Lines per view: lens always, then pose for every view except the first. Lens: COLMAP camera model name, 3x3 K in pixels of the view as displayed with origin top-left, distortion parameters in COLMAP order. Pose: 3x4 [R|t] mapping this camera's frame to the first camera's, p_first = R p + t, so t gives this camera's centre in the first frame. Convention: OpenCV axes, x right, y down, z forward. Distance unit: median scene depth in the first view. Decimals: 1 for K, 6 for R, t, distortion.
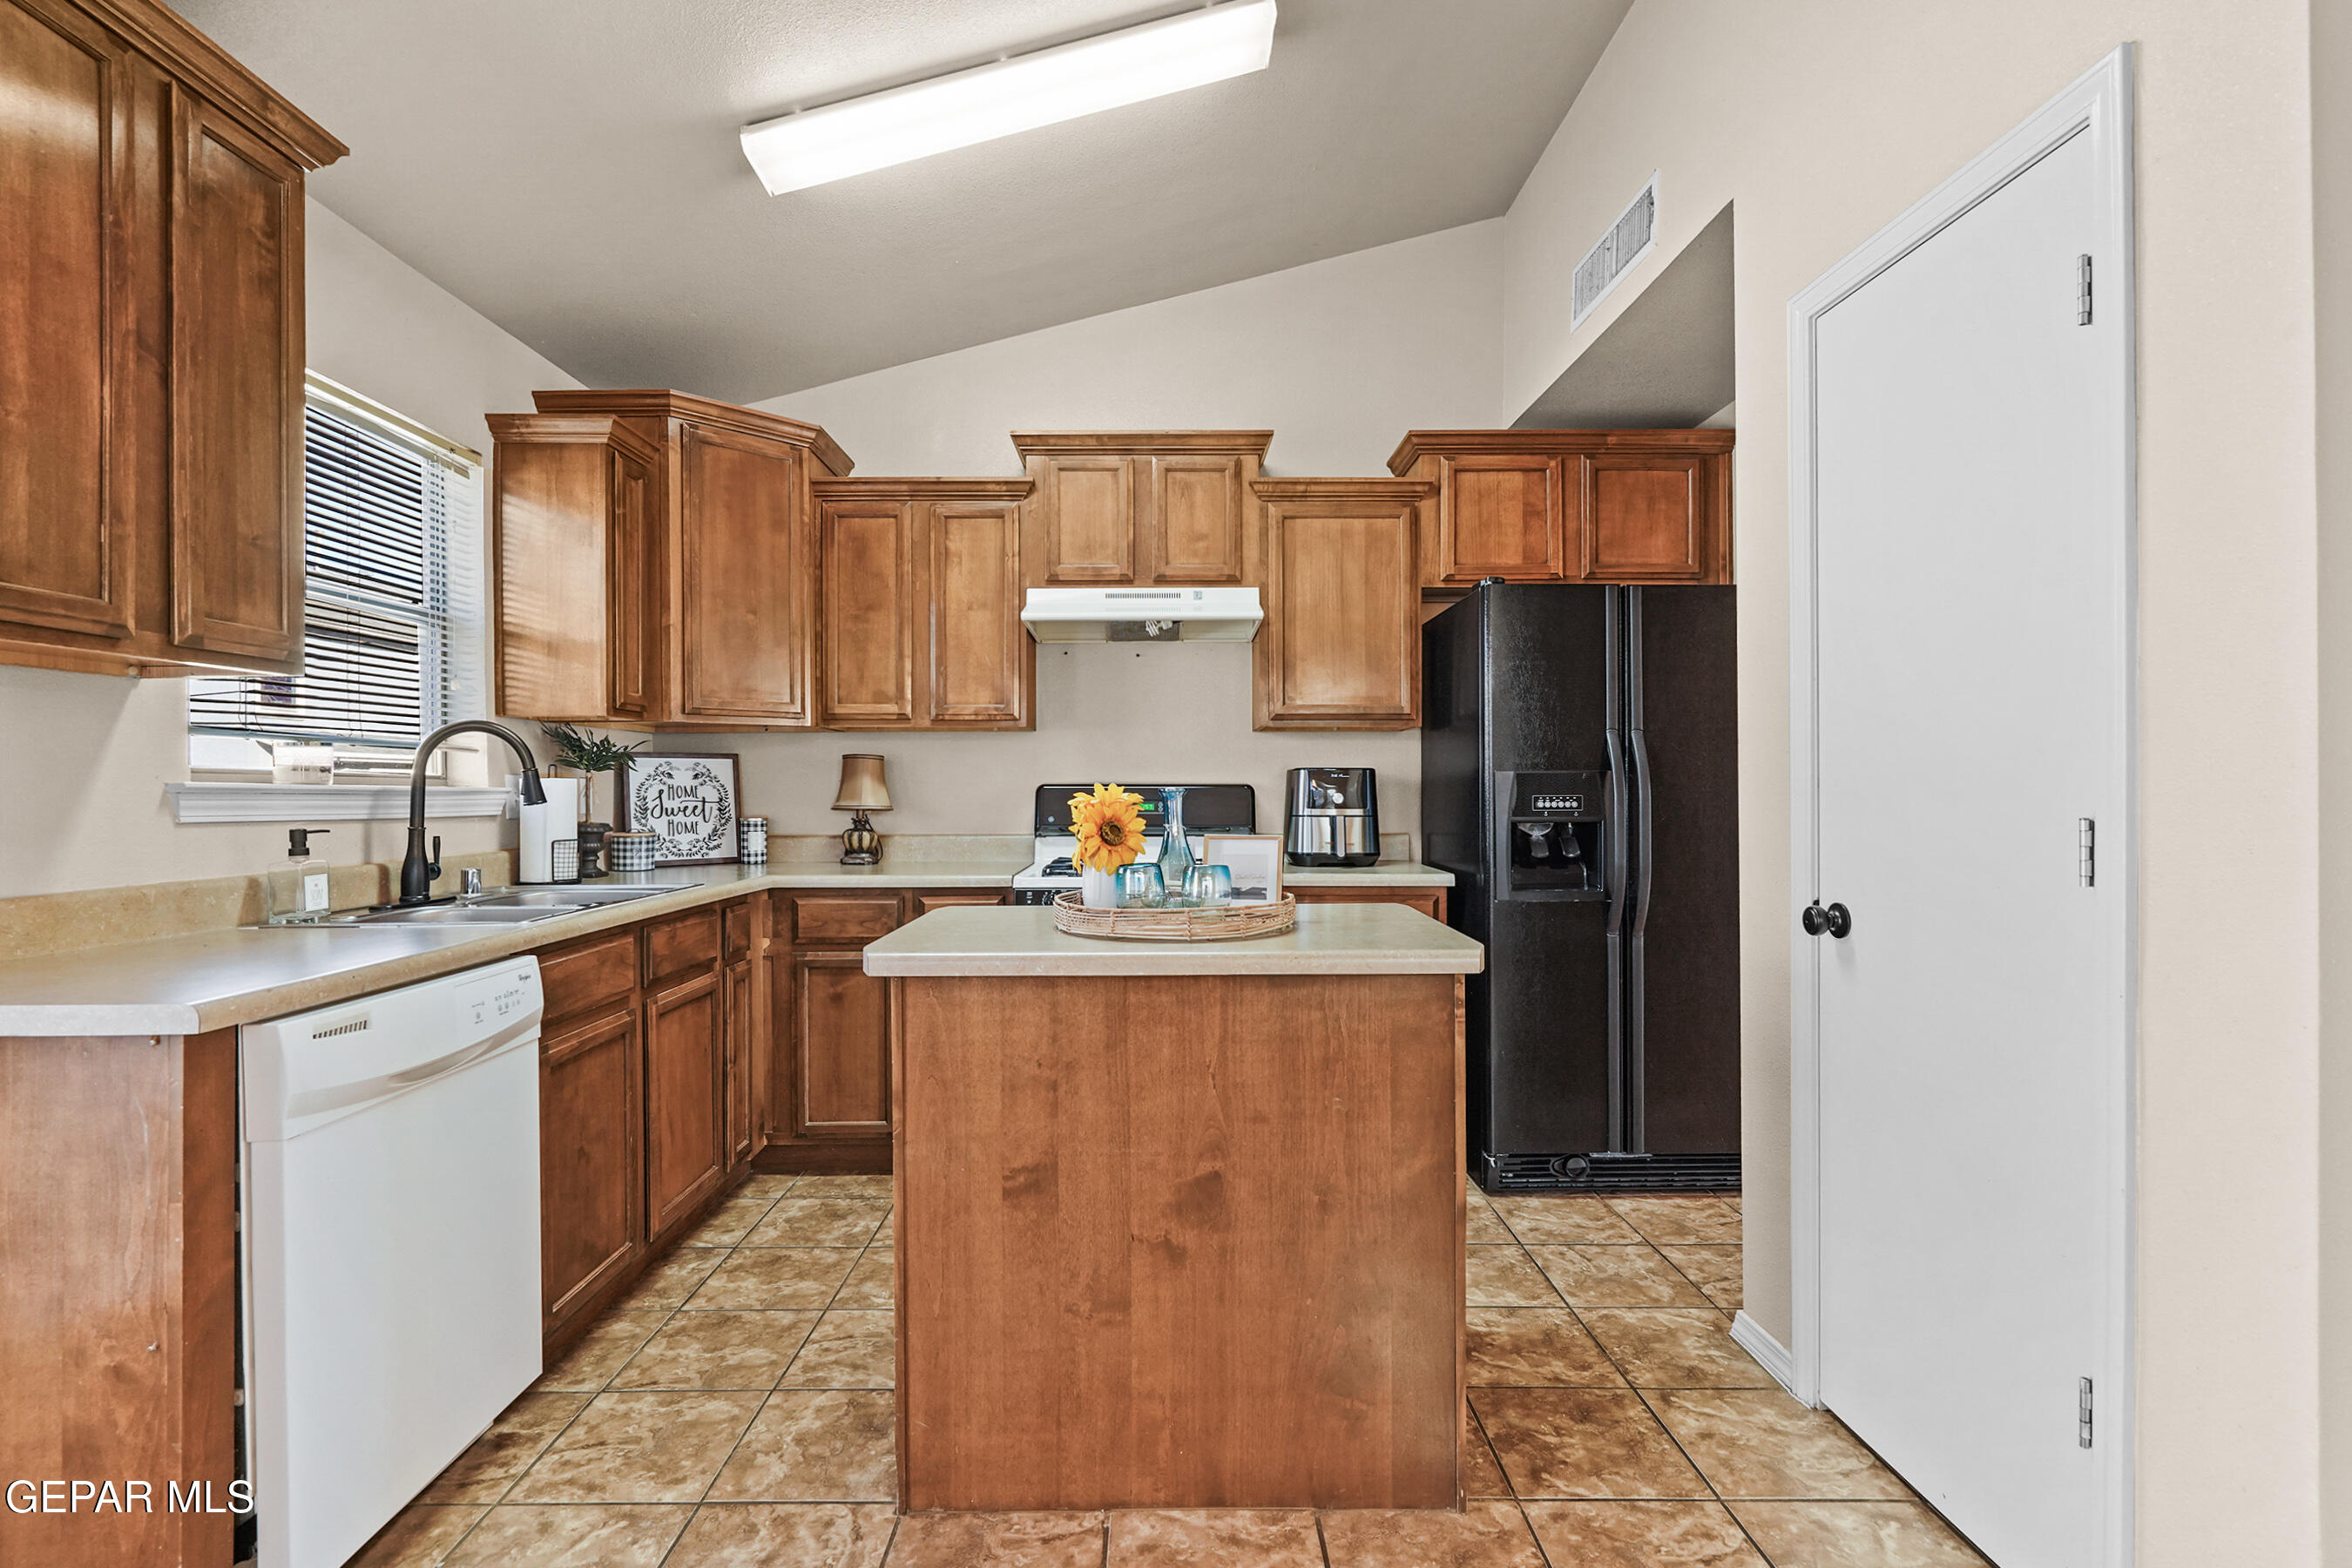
lens RADIAL K [[1115.7, 0, 1139.1], [0, 1115.7, 791.5], [0, 0, 1]] dist [-0.041198, 0.012258]
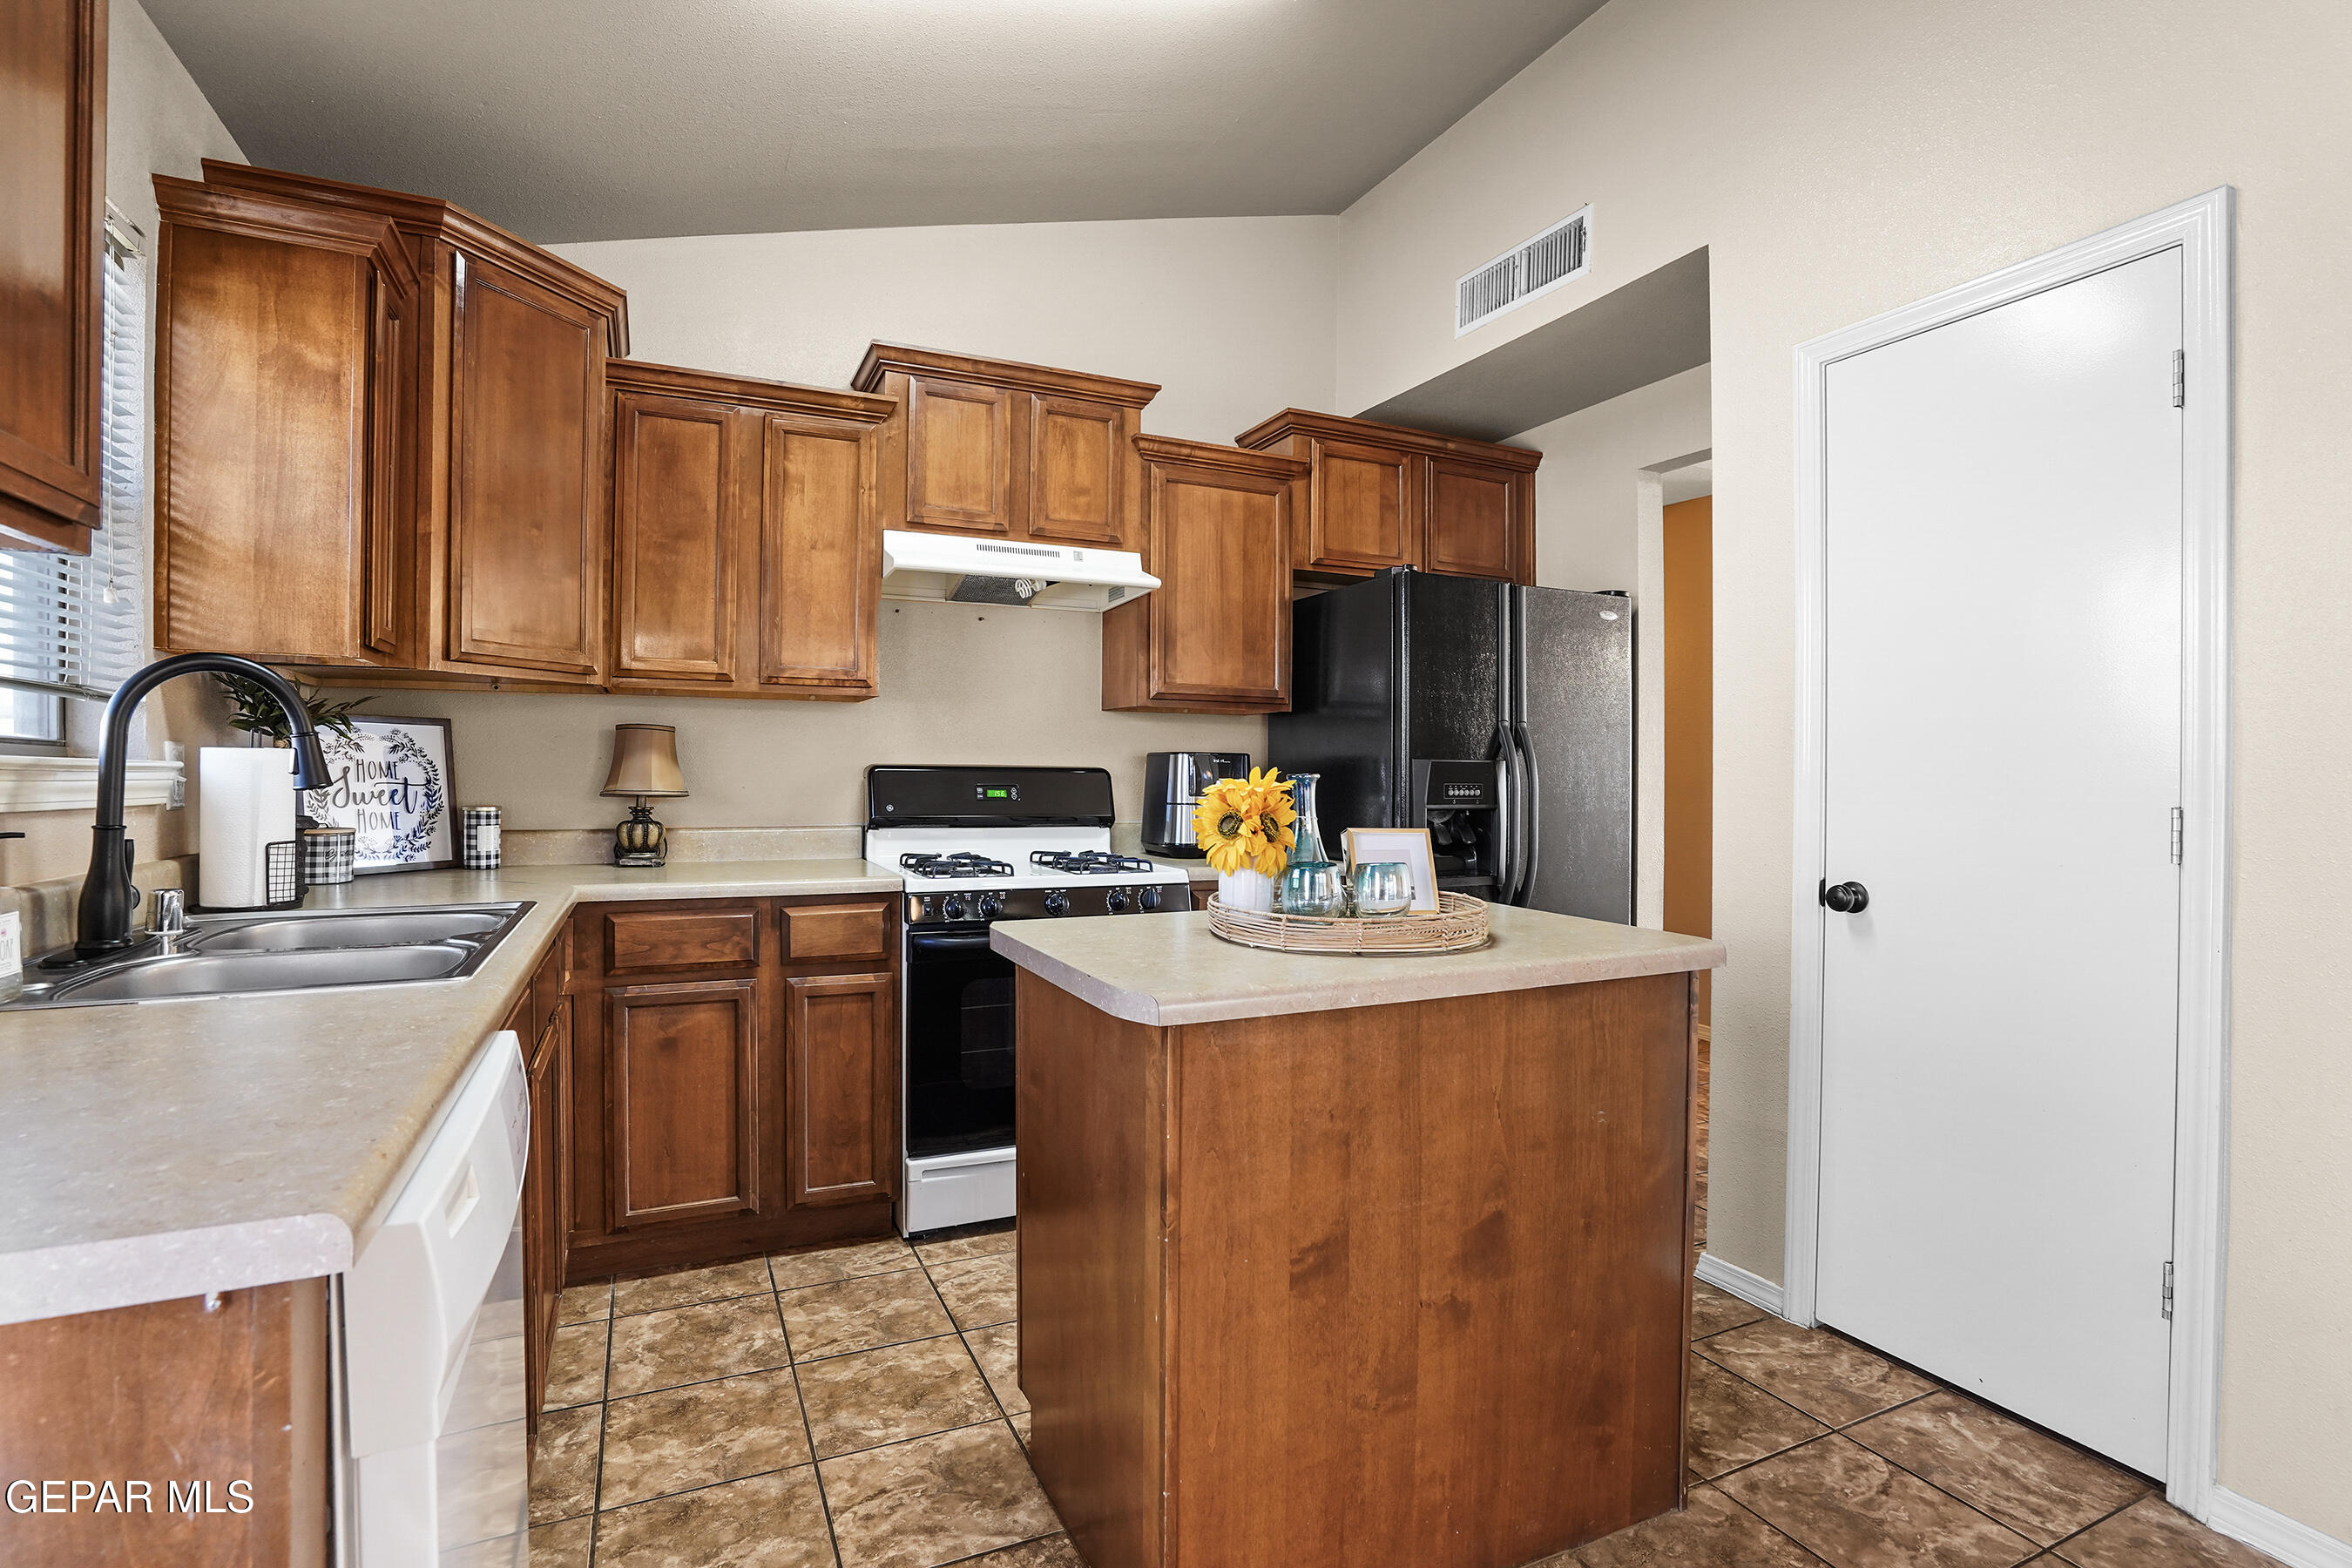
lens RADIAL K [[1115.7, 0, 1170.8], [0, 1115.7, 785.8], [0, 0, 1]] dist [-0.041198, 0.012258]
pose [[0.899843, 0.002951, 0.436205, -0.345435], [-0.009188, 0.999883, 0.012190, -0.004096], [-0.436118, -0.014978, 0.899765, 0.199520]]
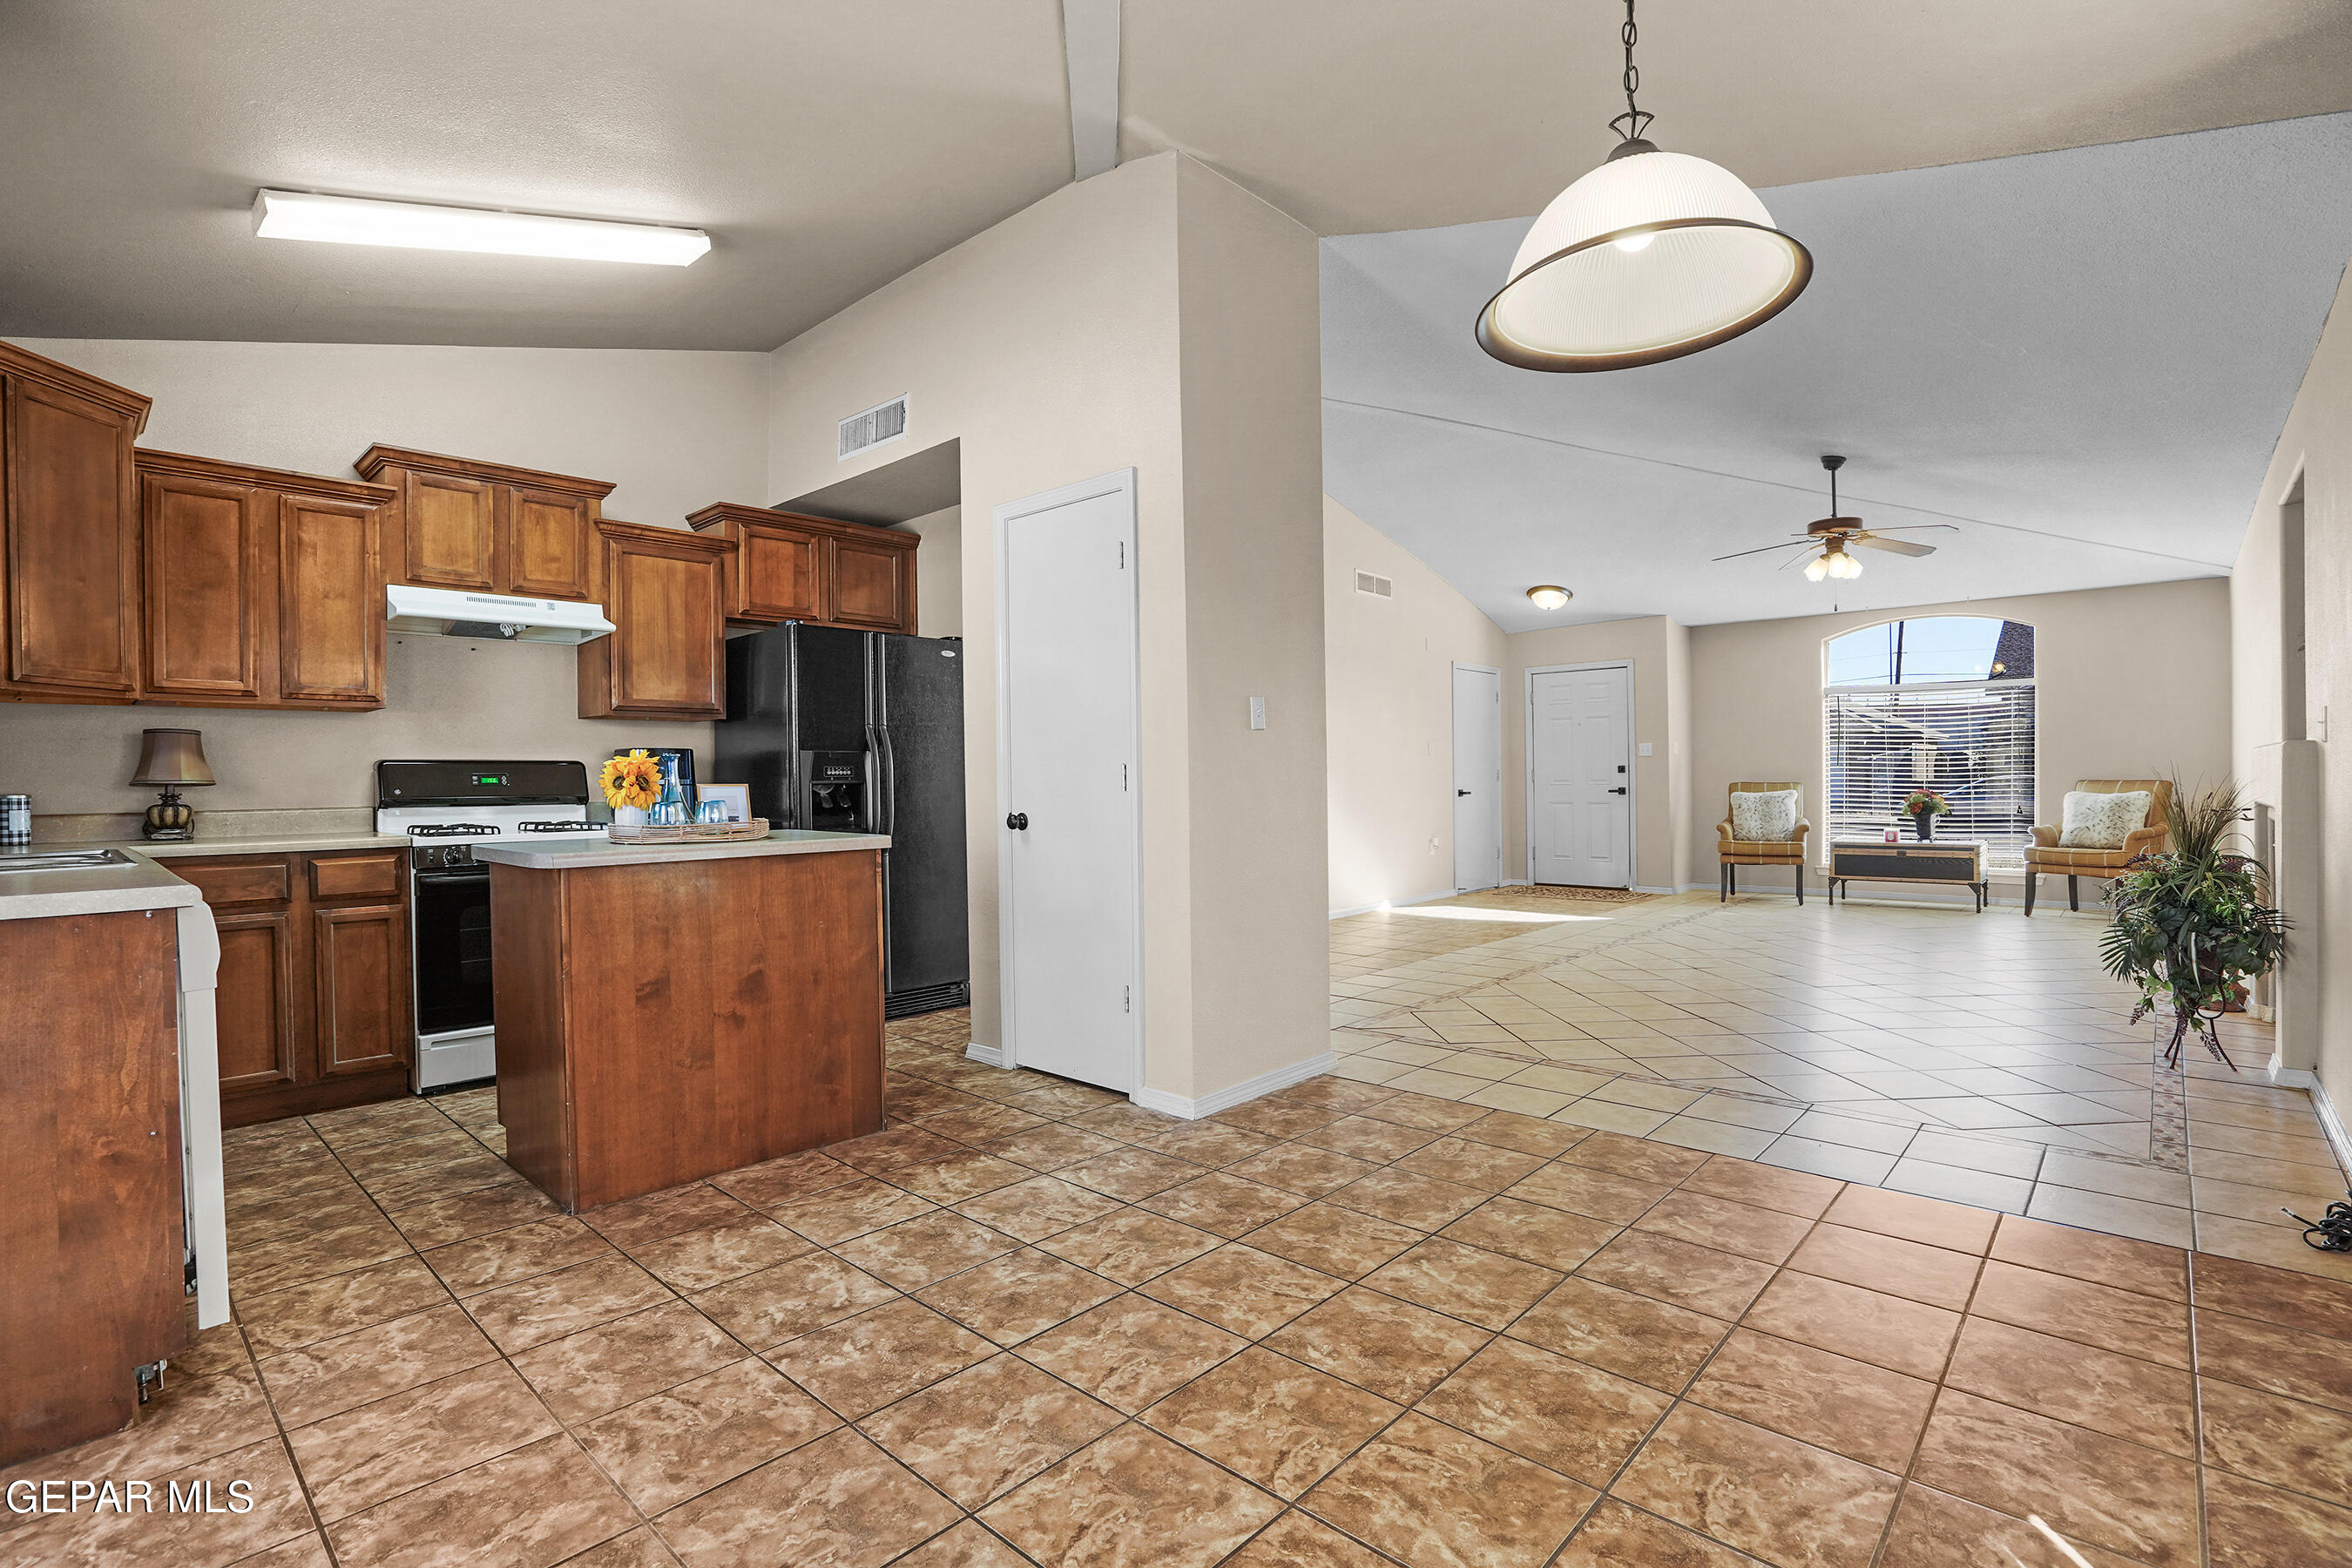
lens RADIAL K [[1115.7, 0, 1166.9], [0, 1115.7, 796.6], [0, 0, 1]] dist [-0.041198, 0.012258]
pose [[0.680232, -0.017701, 0.732783, -0.485244], [0.010031, 0.999840, 0.014839, 0.029634], [-0.732928, -0.002744, 0.680300, -0.422199]]
